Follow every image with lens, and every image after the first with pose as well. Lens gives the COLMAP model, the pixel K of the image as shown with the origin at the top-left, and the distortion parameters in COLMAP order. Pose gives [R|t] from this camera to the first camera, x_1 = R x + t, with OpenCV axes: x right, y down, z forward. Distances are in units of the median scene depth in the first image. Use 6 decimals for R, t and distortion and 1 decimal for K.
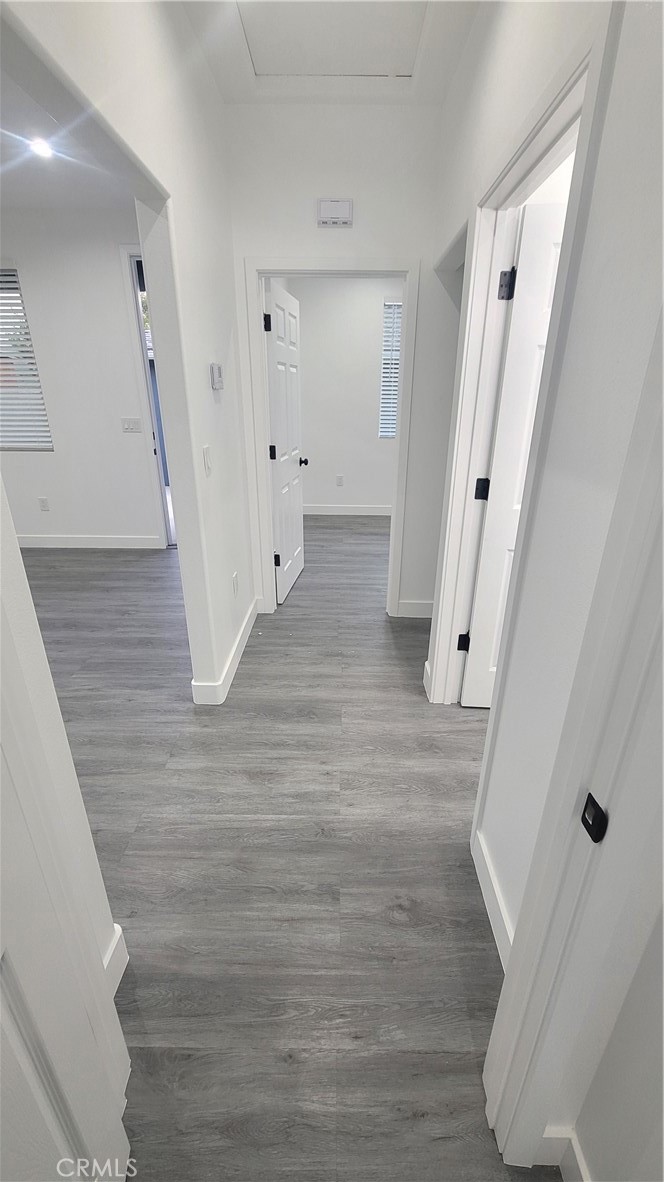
lens RADIAL K [[484.0, 0, 334.3], [0, 484.0, 590.6], [0, 0, 1]] dist [0.001656, -0.000369]
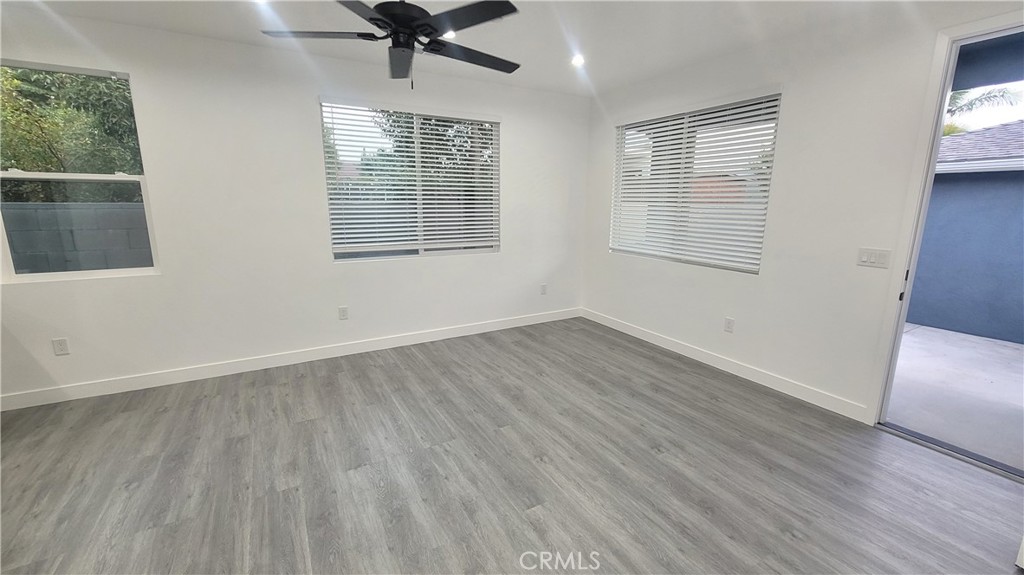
lens RADIAL K [[419.3, 0, 513.1], [0, 419.3, 284.9], [0, 0, 1]] dist [0.001656, -0.000369]
pose [[0.507430, 0.167080, -0.845340, -0.154367], [-0.332798, 0.942903, -0.013405, -0.114597], [0.794834, 0.288129, 0.534061, 0.234295]]
